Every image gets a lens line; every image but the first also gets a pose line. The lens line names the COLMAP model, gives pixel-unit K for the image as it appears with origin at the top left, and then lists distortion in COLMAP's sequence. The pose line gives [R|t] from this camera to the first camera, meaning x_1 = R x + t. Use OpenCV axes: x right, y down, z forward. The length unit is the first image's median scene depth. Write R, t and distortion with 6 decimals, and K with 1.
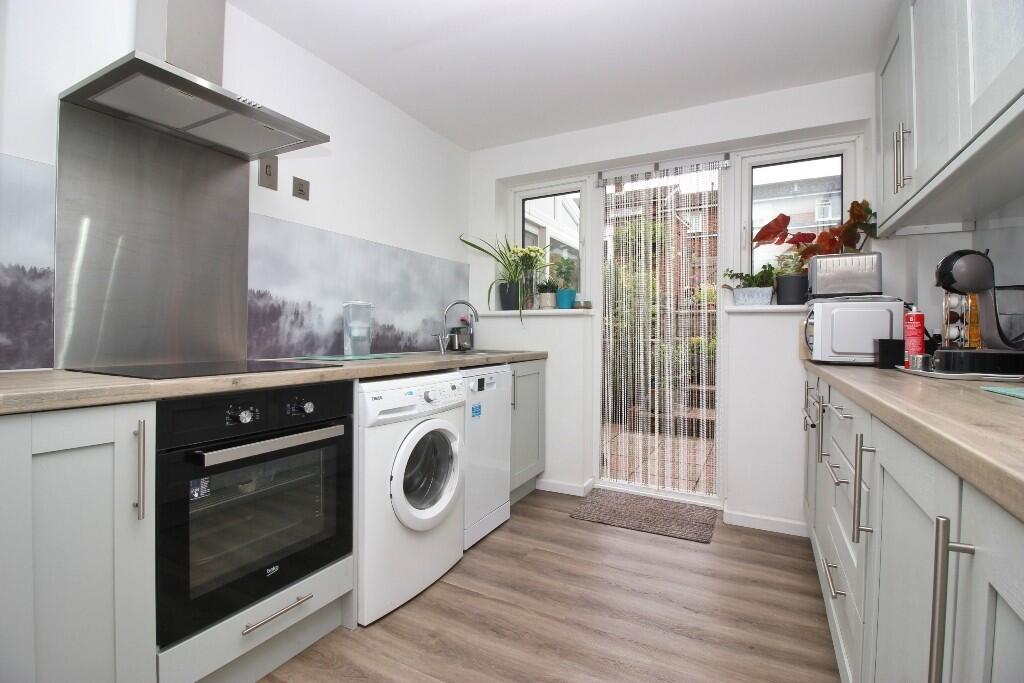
lens RADIAL K [[471.7, 0, 511.9], [0, 471.7, 336.5], [0, 0, 1]] dist [-0.001532, -0.002161]
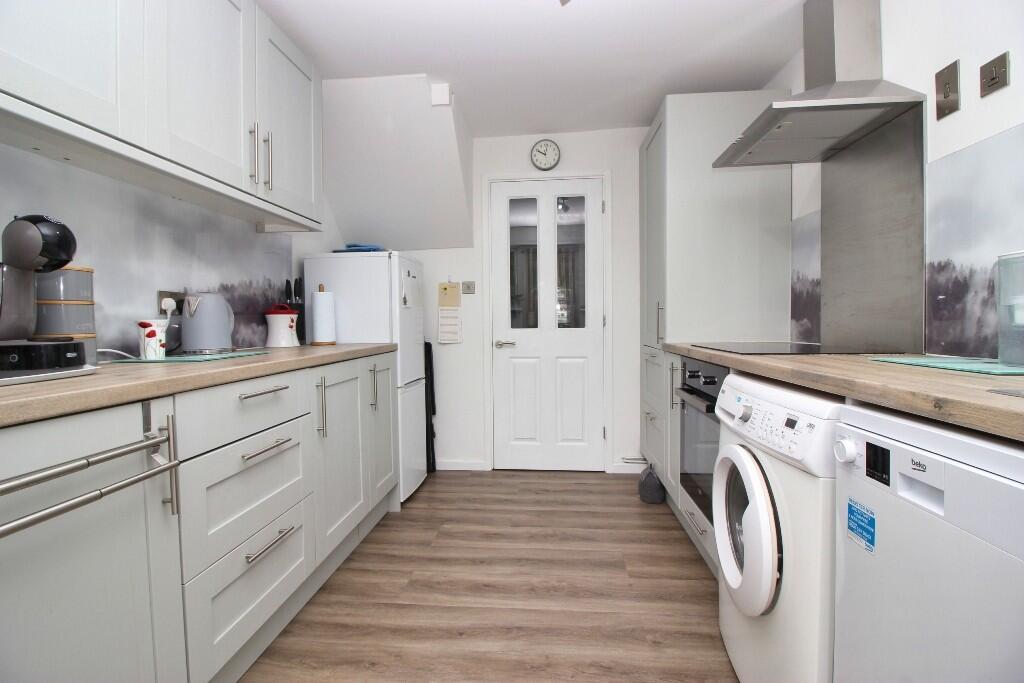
lens RADIAL K [[471.7, 0, 509.4], [0, 471.7, 335.5], [0, 0, 1]] dist [-0.001532, -0.002161]
pose [[-0.921059, 0.011289, -0.389258, 0.361641], [-0.001127, 0.999498, 0.031653, -0.003842], [0.389420, 0.029593, -0.920585, 1.360781]]
